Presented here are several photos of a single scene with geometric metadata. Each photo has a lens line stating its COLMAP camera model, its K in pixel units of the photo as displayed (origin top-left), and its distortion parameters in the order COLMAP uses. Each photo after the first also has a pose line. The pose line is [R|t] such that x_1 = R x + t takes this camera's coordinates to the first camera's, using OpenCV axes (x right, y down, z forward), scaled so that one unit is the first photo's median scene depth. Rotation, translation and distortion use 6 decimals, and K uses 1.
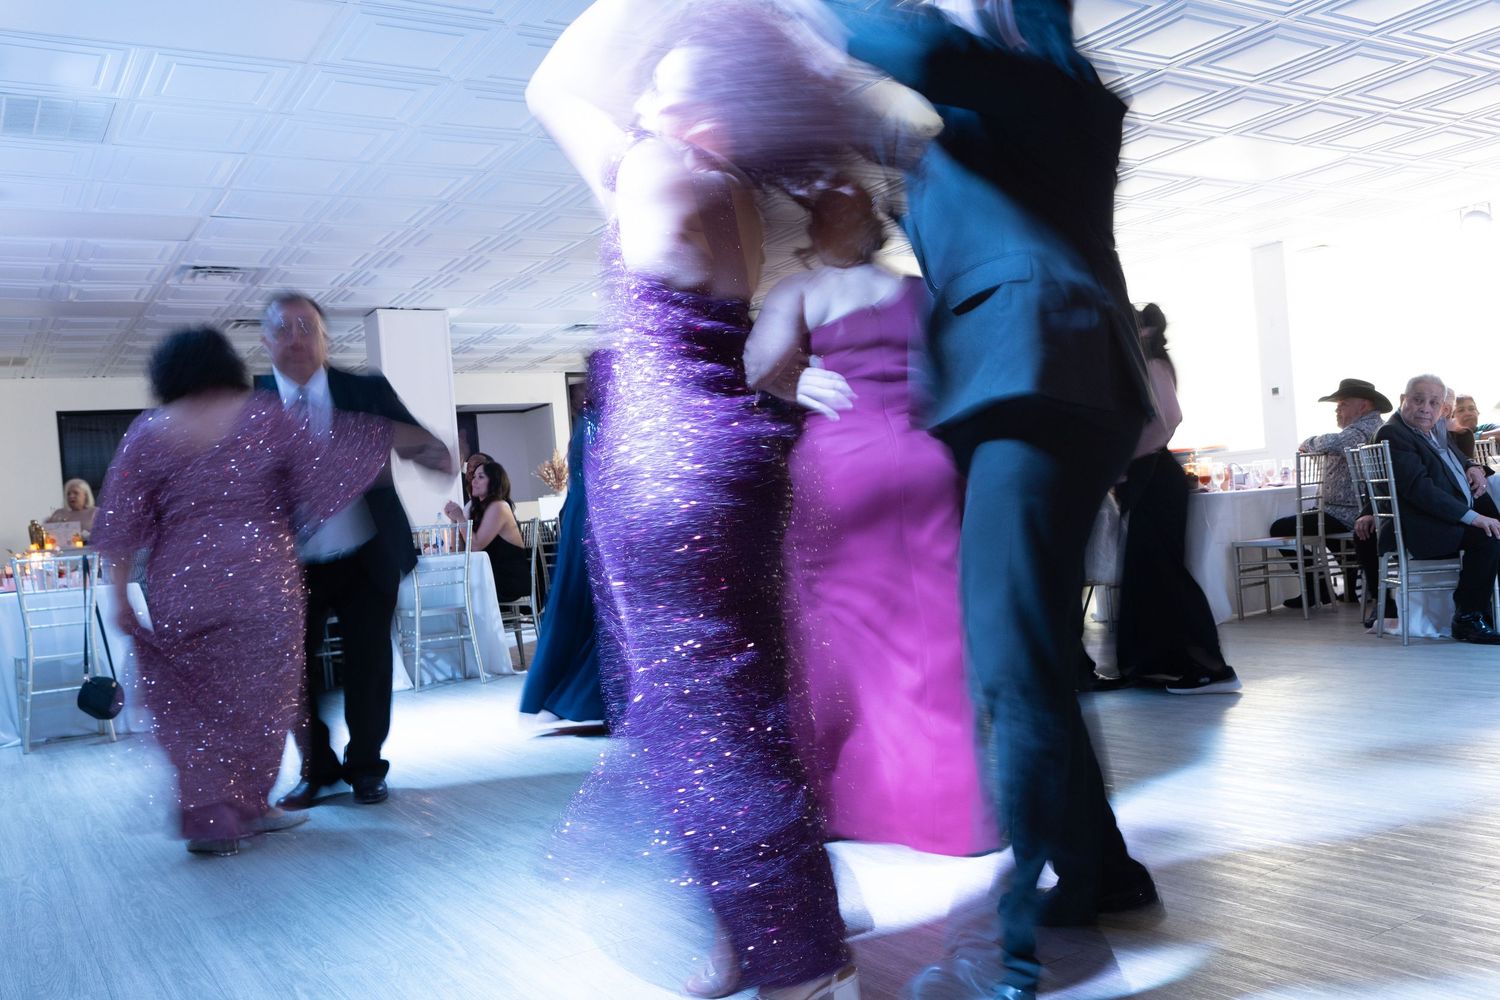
lens RADIAL K [[1276.5, 0, 746.6], [0, 1276.5, 523.7], [0, 0, 1]] dist [0.001639, -0.004188]
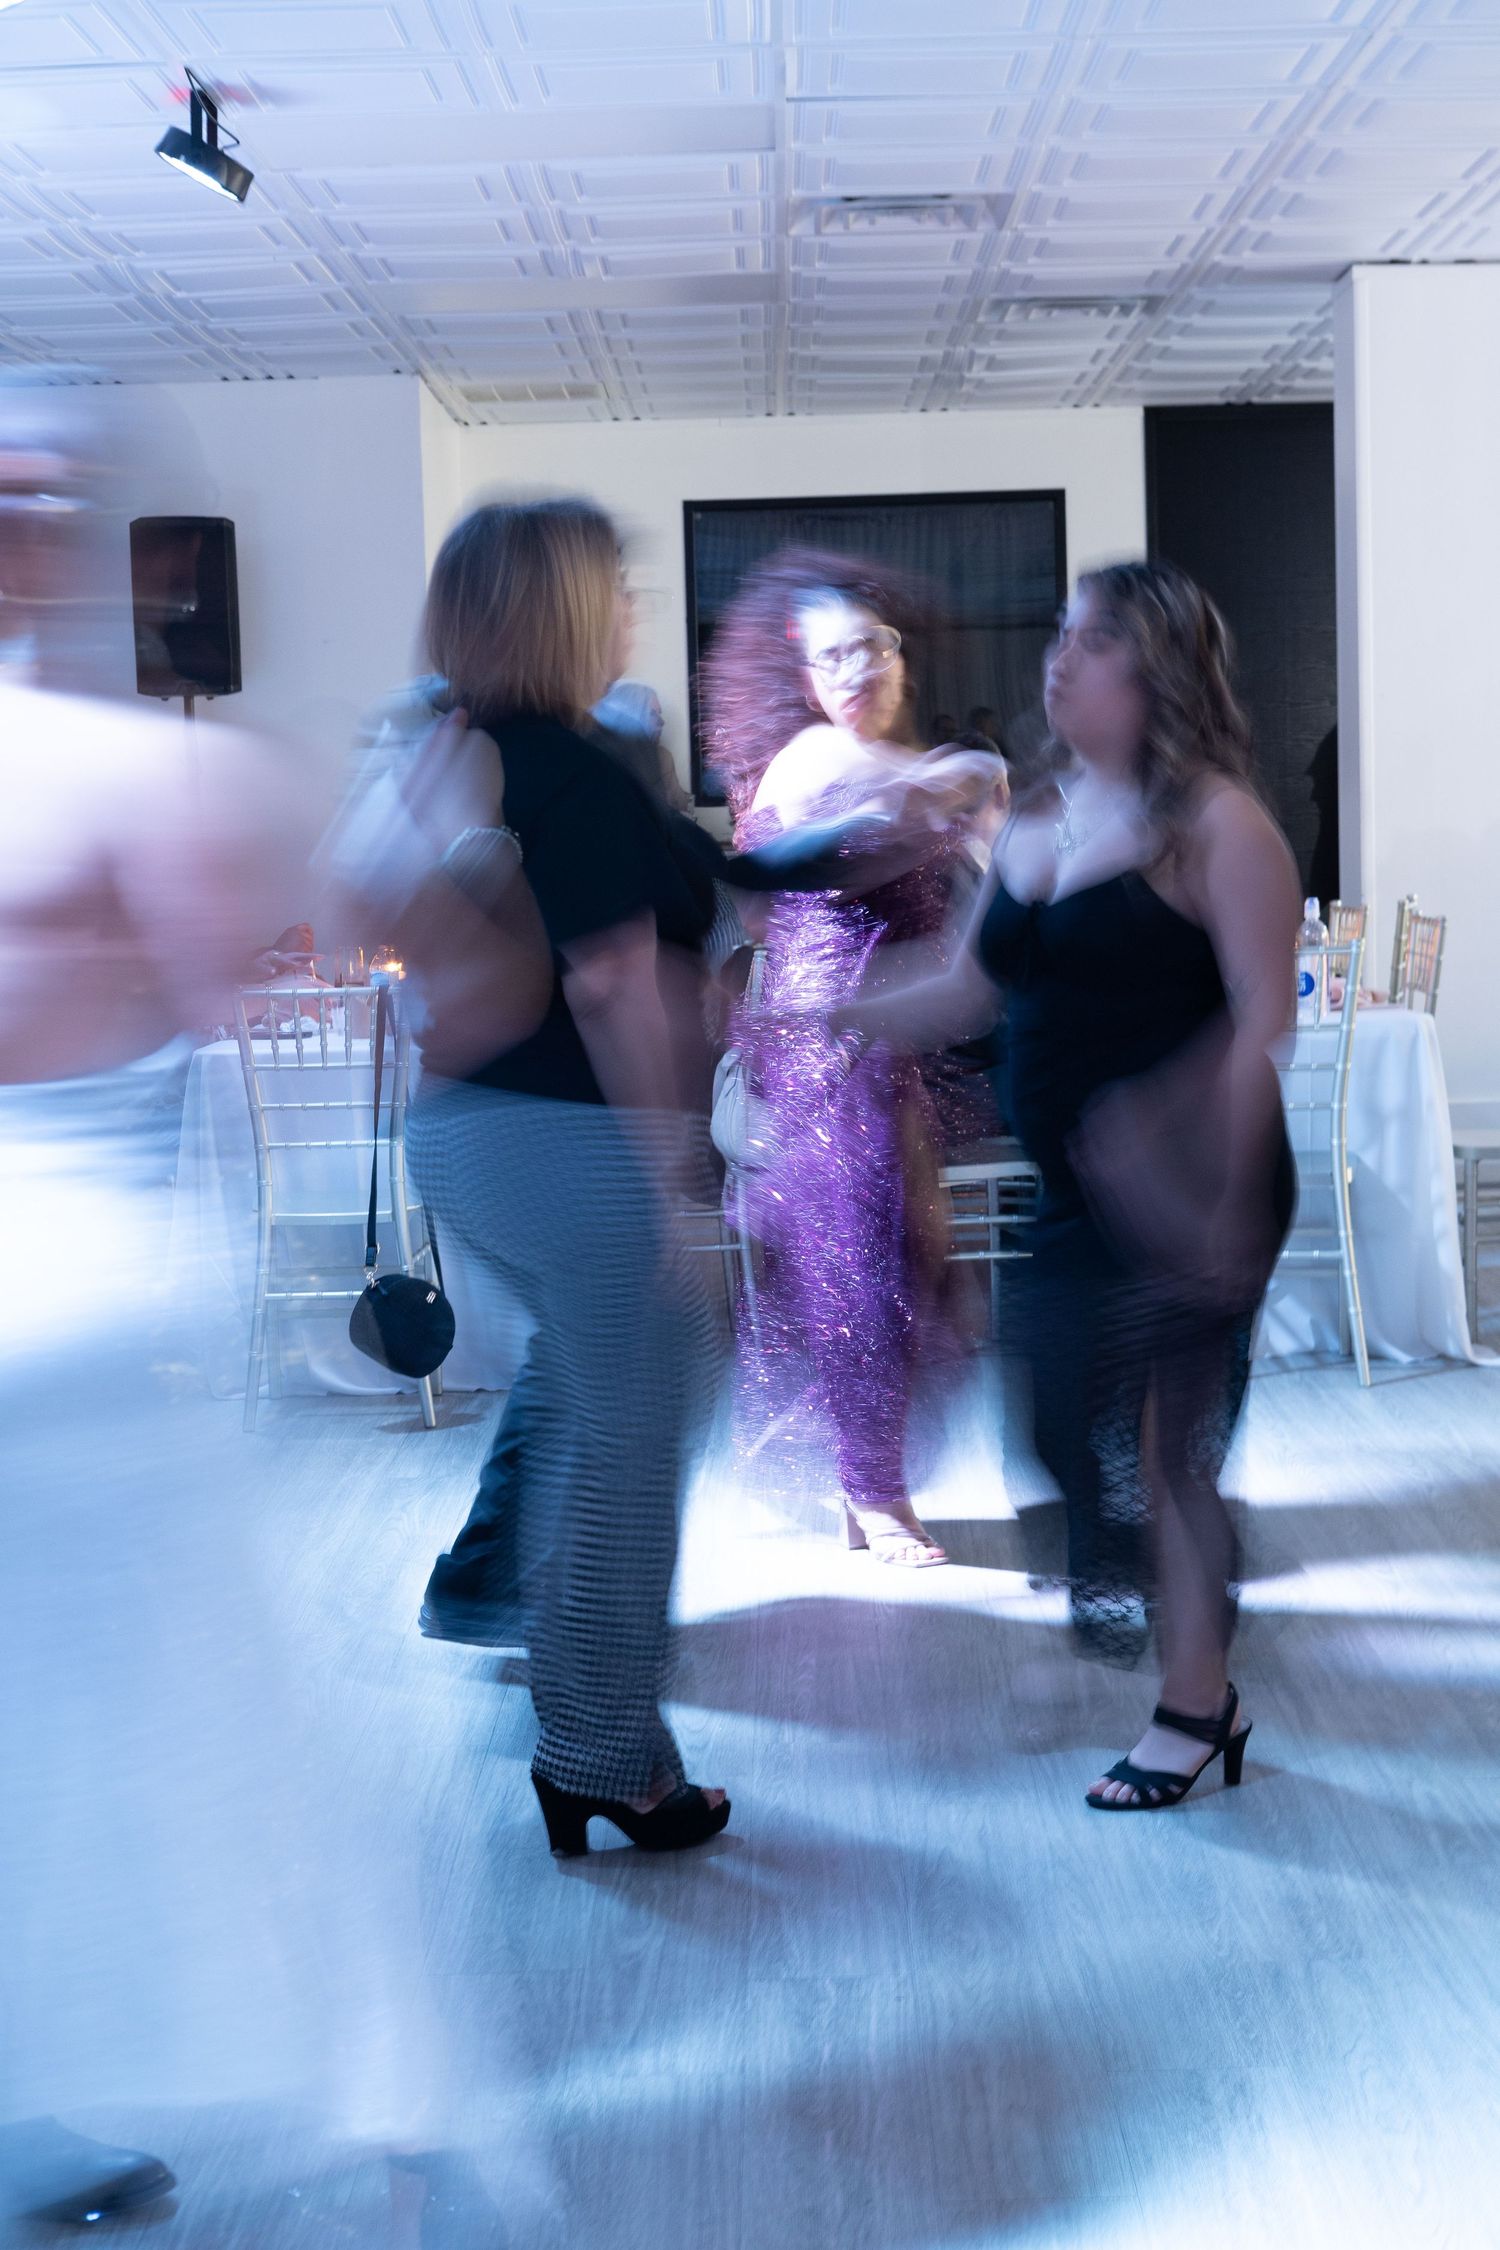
lens RADIAL K [[3505.5, 0, 769.0], [0, 3505.5, 1135.9], [0, 0, 1]] dist [-0.066170, 0.000000]
pose [[0.844408, 0.115438, -0.523114, 0.157167], [-0.046674, 0.988646, 0.142828, -0.076845], [0.533663, -0.096190, 0.840209, 0.073546]]
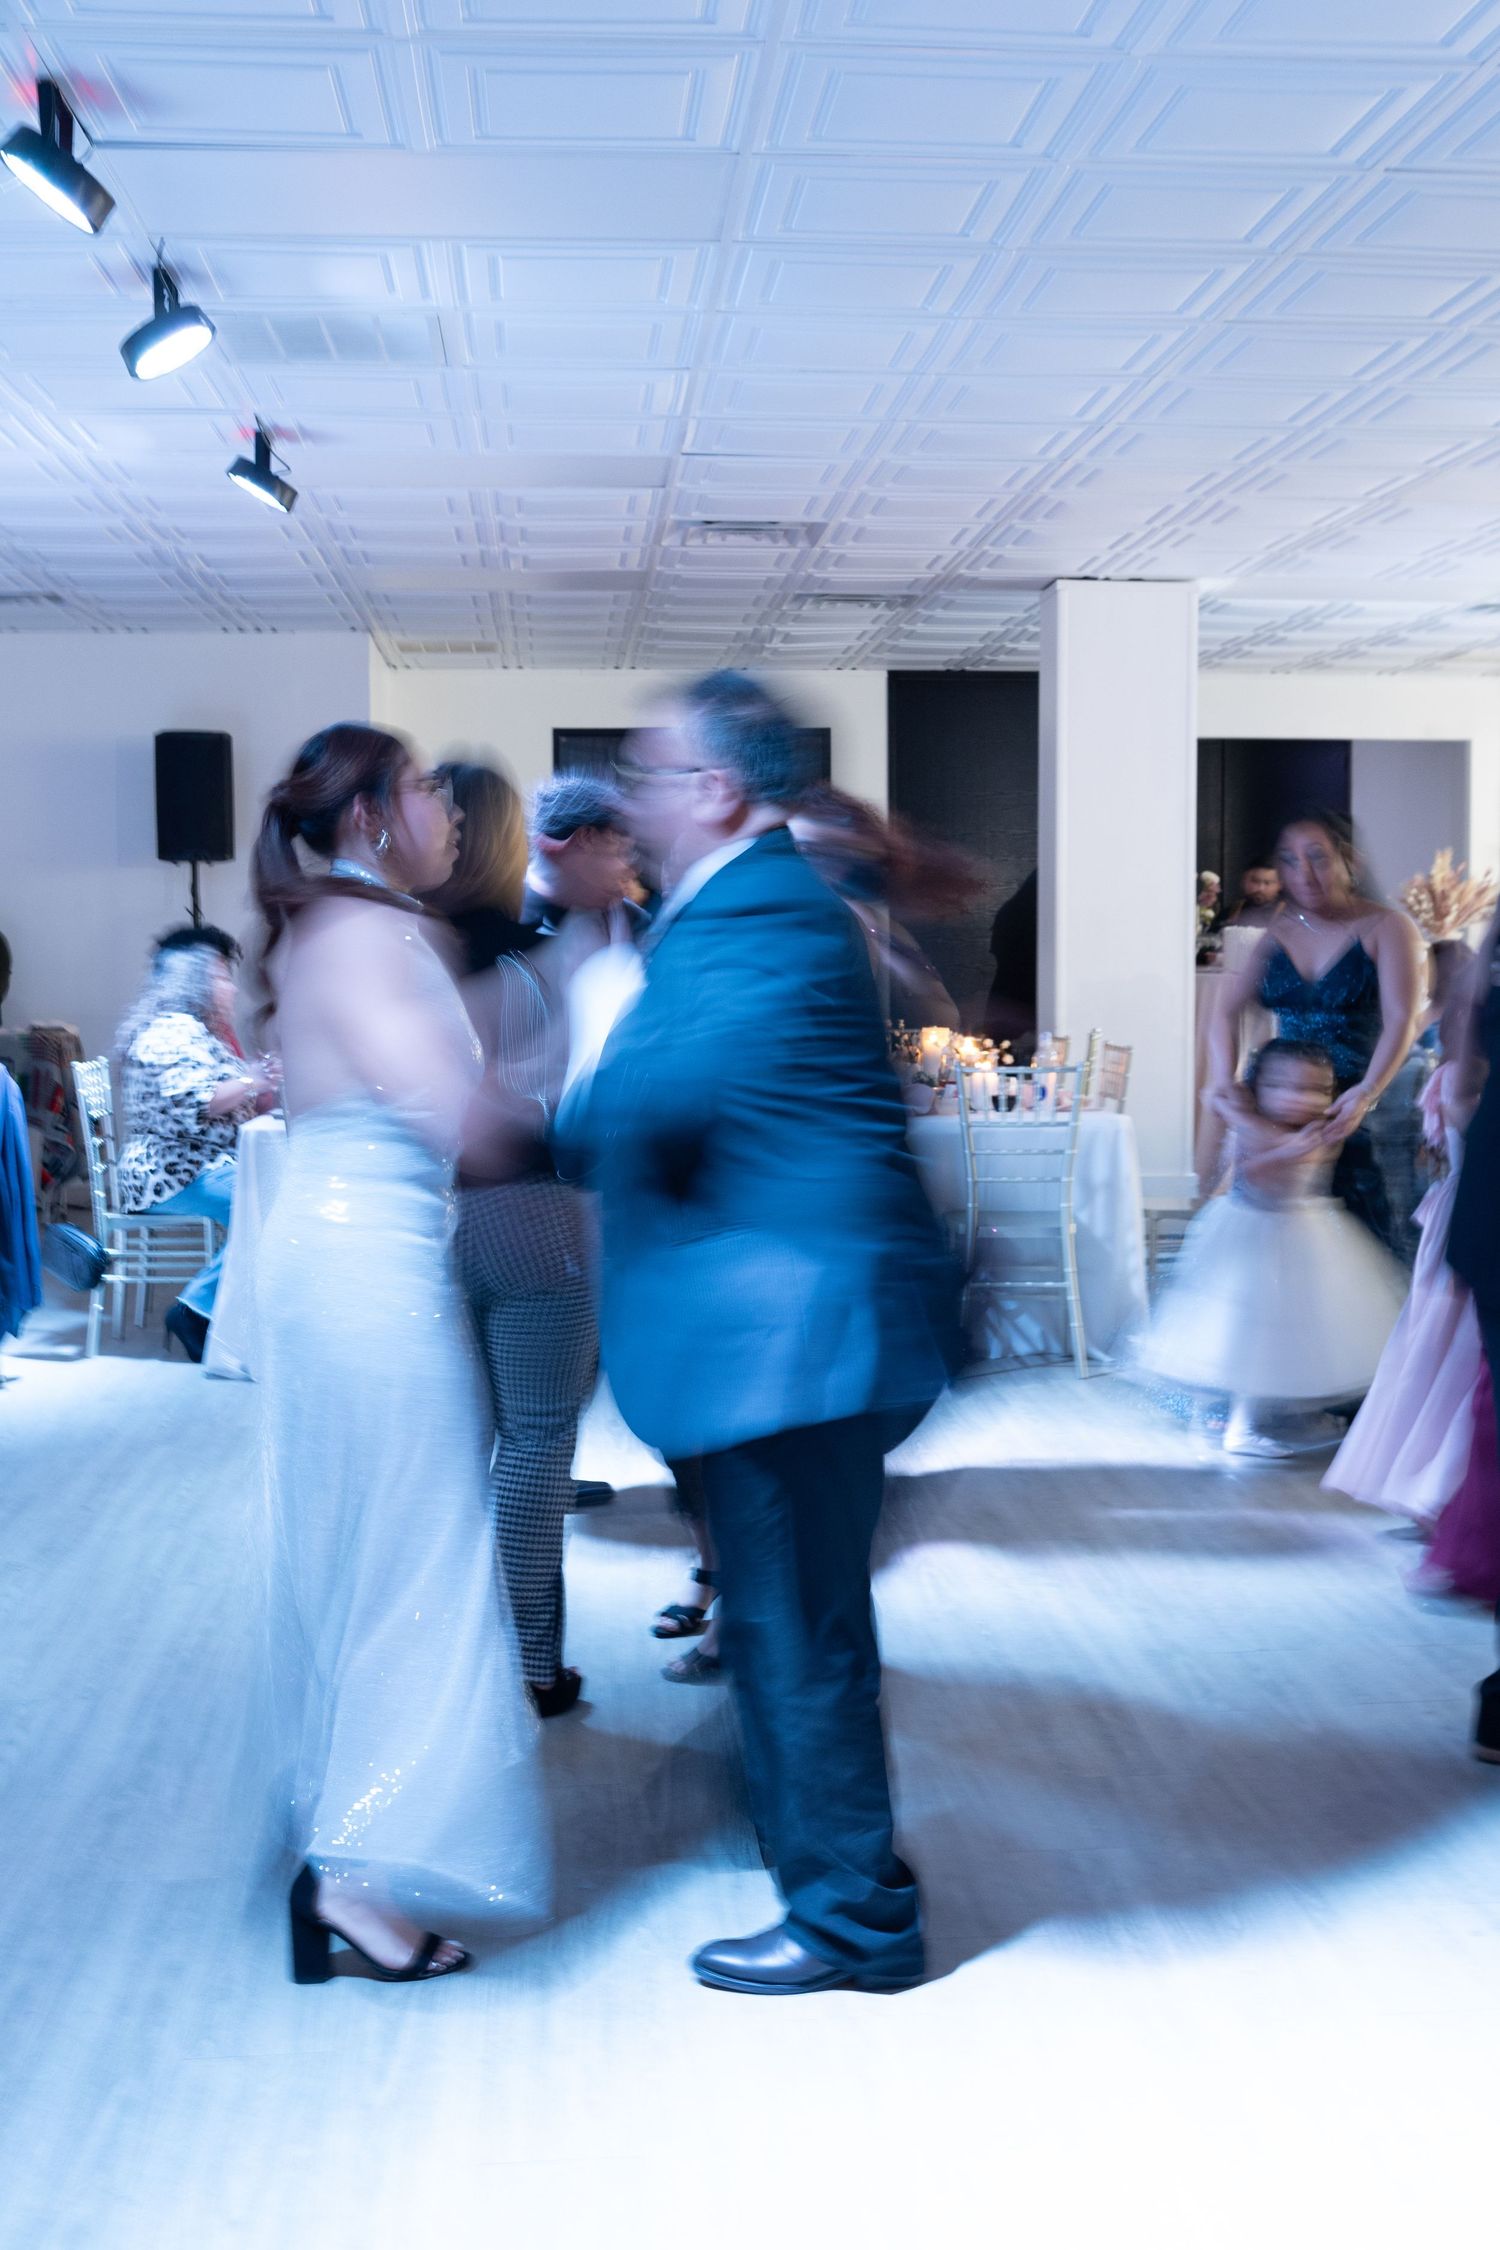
lens RADIAL K [[2592.3, 0, 802.5], [0, 2592.3, 1125.5], [0, 0, 1]] dist [-0.036525, 0.000000]
pose [[0.890014, 0.116280, -0.440856, 0.135819], [-0.073914, 0.990939, 0.112150, -0.081138], [0.449902, -0.067230, 0.890544, 0.024494]]
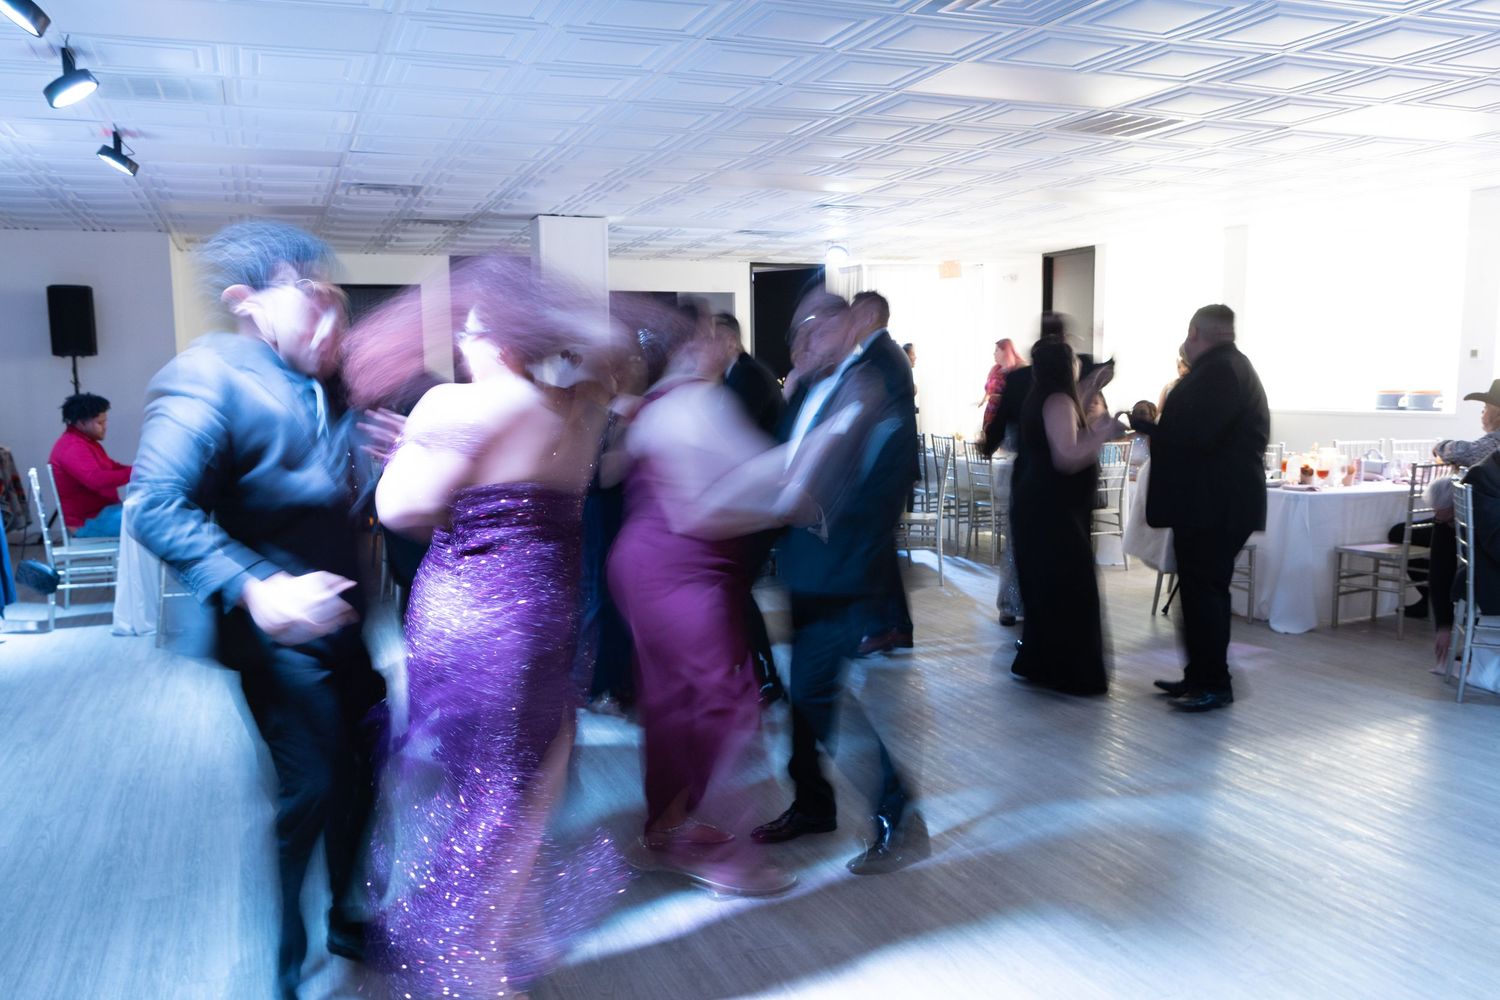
lens RADIAL K [[1276.5, 0, 746.6], [0, 1276.5, 533.1], [0, 0, 1]] dist [0.001639, -0.004188]
pose [[0.977496, 0.096901, -0.187379, 0.126775], [-0.071318, 0.987754, 0.138764, -0.093166], [0.198530, -0.122278, 0.972437, -0.006947]]
